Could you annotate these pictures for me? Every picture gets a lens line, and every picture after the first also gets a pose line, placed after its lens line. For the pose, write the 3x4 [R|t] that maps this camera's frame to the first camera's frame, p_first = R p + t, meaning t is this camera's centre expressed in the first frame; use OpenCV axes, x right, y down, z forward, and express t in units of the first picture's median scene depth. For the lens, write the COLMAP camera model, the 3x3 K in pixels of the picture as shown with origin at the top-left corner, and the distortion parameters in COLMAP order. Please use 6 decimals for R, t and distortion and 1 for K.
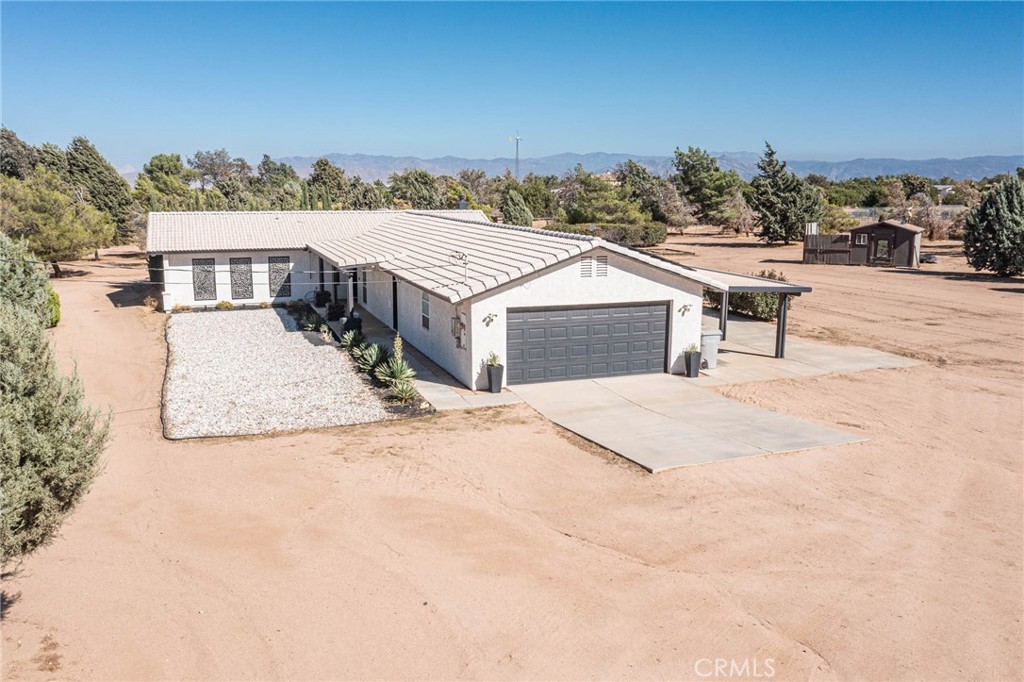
lens RADIAL K [[829.3, 0, 512.0], [0, 829.3, 341.0], [0, 0, 1]] dist [-0.004876, -0.000612]
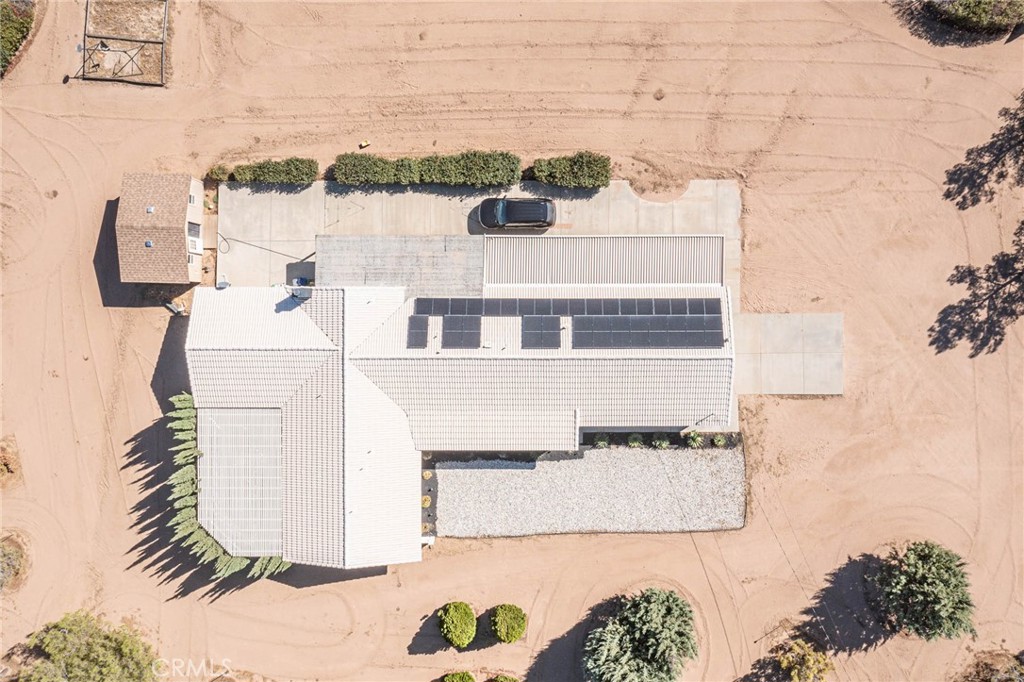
lens RADIAL K [[811.1, 0, 515.1], [0, 811.1, 340.3], [0, 0, 1]] dist [-0.001820, 0.001894]
pose [[0.346894, -0.937894, -0.004387, -0.052955], [0.176911, 0.060838, 0.982345, -2.482286], [-0.921069, -0.341545, 0.187028, 1.237667]]
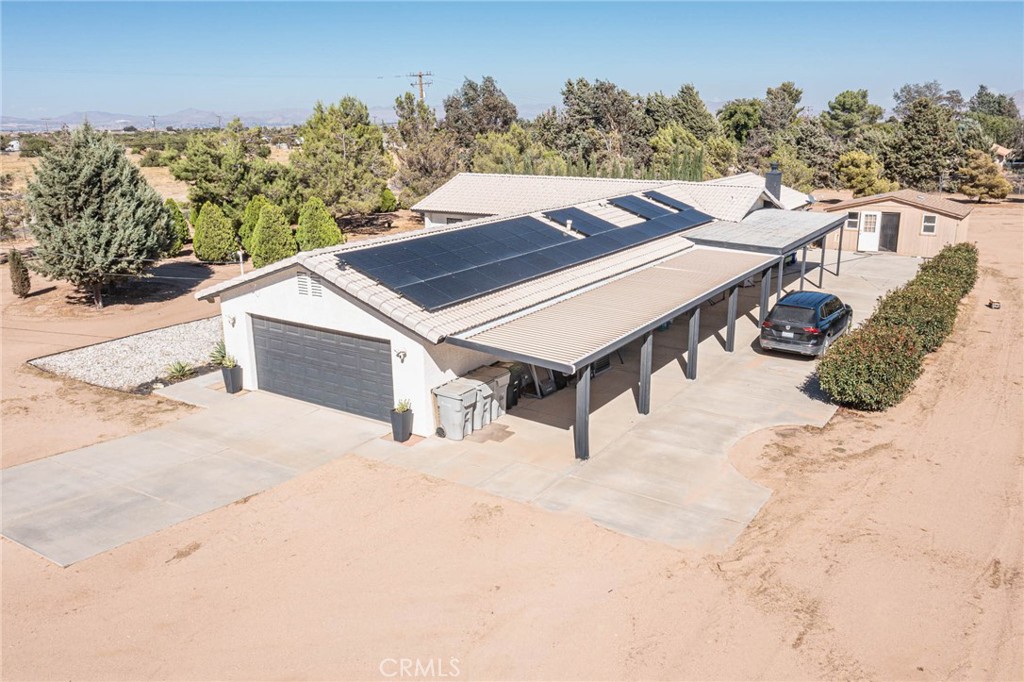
lens RADIAL K [[811.1, 0, 515.1], [0, 811.1, 340.3], [0, 0, 1]] dist [-0.001820, 0.001894]
pose [[0.591532, 0.207987, -0.778993, 1.003588], [-0.137418, 0.978027, 0.156779, -0.216667], [0.794485, 0.014308, 0.607116, 0.709939]]
